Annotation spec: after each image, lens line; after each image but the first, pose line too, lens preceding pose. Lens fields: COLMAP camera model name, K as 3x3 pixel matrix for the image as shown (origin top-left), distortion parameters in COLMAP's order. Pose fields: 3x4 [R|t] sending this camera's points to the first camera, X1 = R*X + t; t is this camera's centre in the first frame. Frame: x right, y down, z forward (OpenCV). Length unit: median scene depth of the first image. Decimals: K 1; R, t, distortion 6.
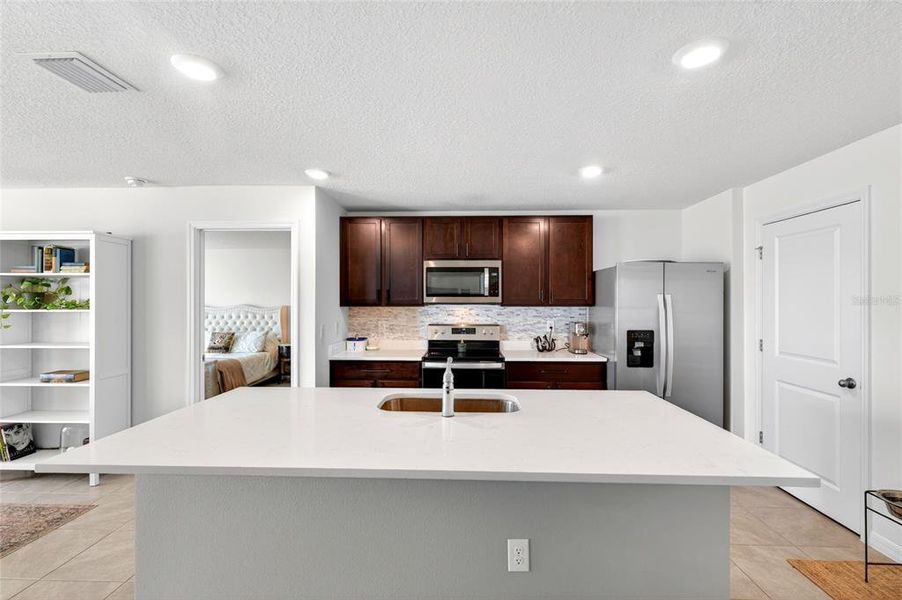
lens RADIAL K [[408.5, 0, 451.5], [0, 408.5, 301.3], [0, 0, 1]] dist [0.000690, 0.000060]
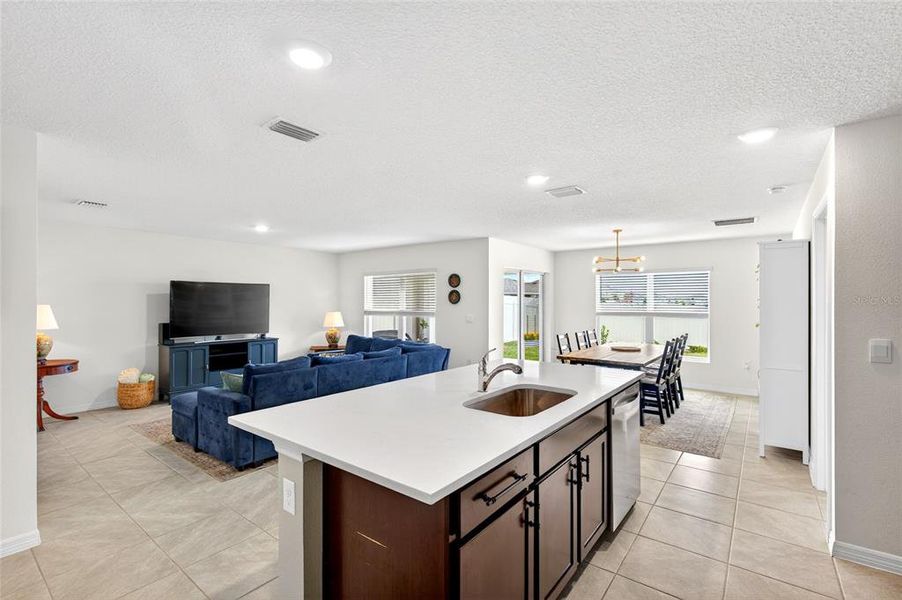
lens RADIAL K [[408.5, 0, 451.5], [0, 408.5, 301.3], [0, 0, 1]] dist [0.000690, 0.000060]
pose [[-0.577183, -0.001472, -0.816614, 0.561936], [-0.001884, 0.999998, -0.000471, 0.001616], [0.816613, 0.001266, -0.577185, 0.861922]]
